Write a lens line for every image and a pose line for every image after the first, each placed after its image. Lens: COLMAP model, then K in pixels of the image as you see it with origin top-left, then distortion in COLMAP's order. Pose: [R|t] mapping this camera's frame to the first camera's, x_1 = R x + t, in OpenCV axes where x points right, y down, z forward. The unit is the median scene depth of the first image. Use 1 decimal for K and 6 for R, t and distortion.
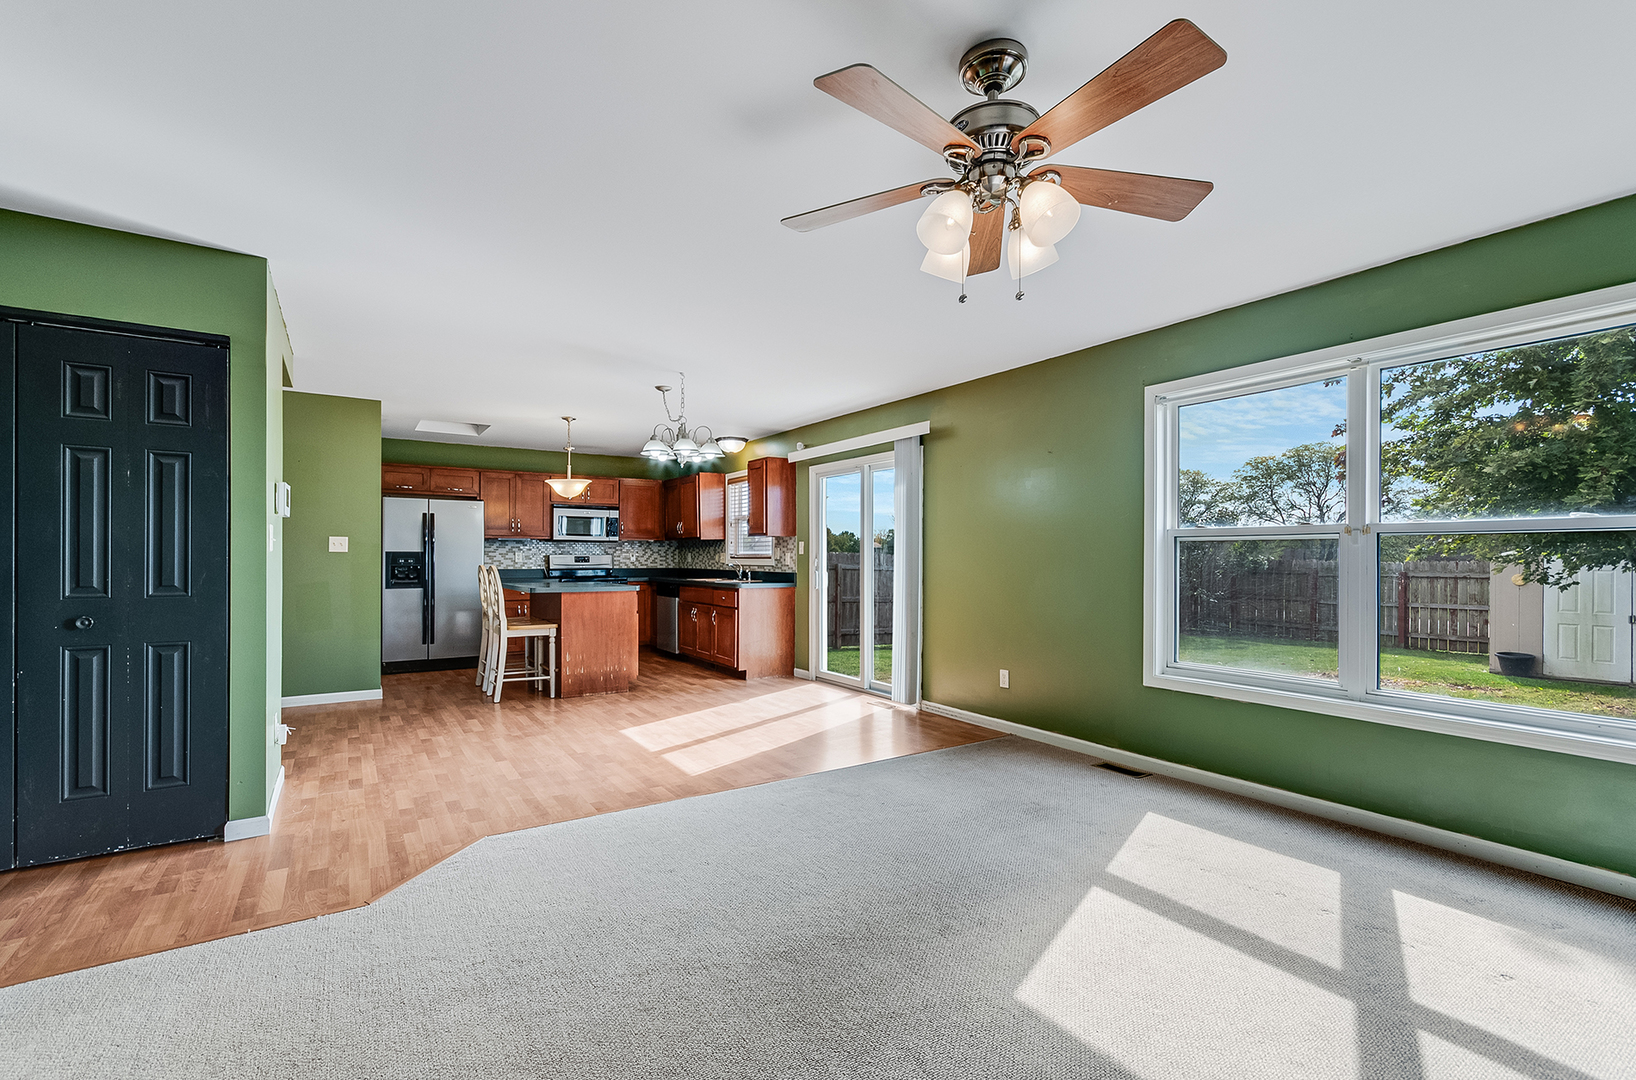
lens RADIAL K [[730.6, 0, 817.0], [0, 730.6, 553.1], [0, 0, 1]] dist [-0.001862, -0.000104]
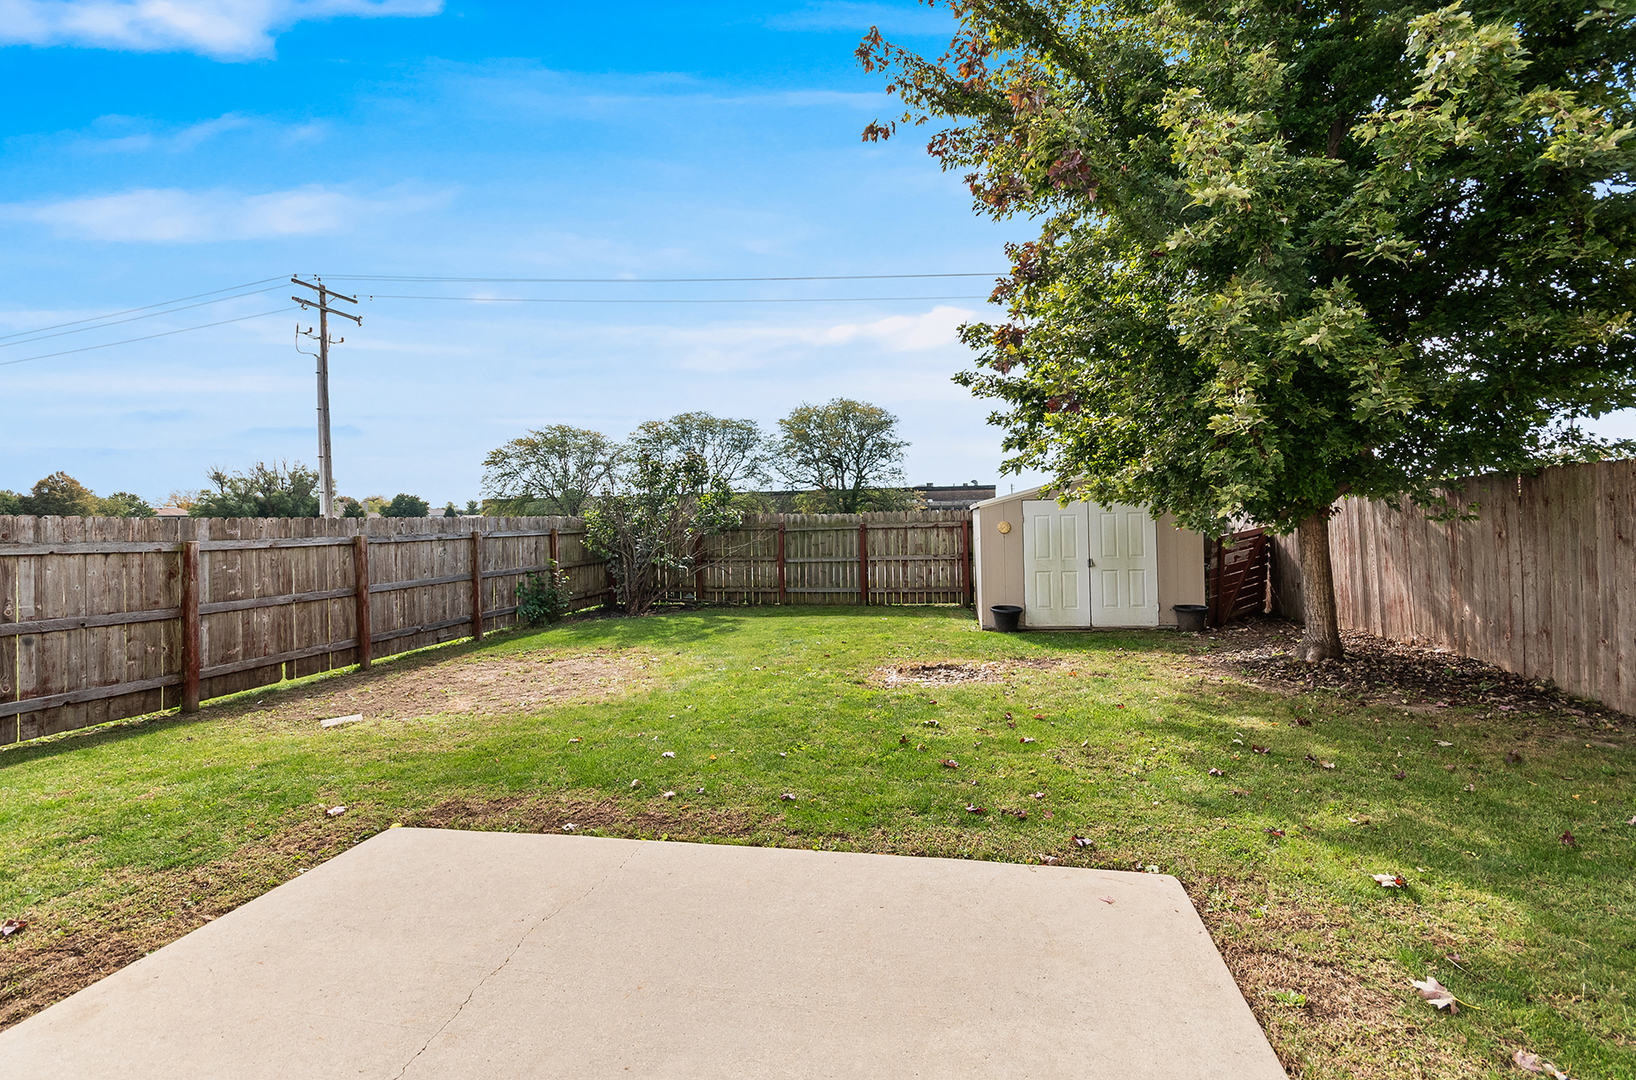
lens RADIAL K [[730.6, 0, 815.4], [0, 730.6, 522.6], [0, 0, 1]] dist [-0.001862, -0.000104]
pose [[0.705682, -0.028049, 0.707973, 0.100490], [0.022448, 0.999600, 0.017227, 0.007188], [-0.708173, 0.003736, 0.706029, 0.388377]]
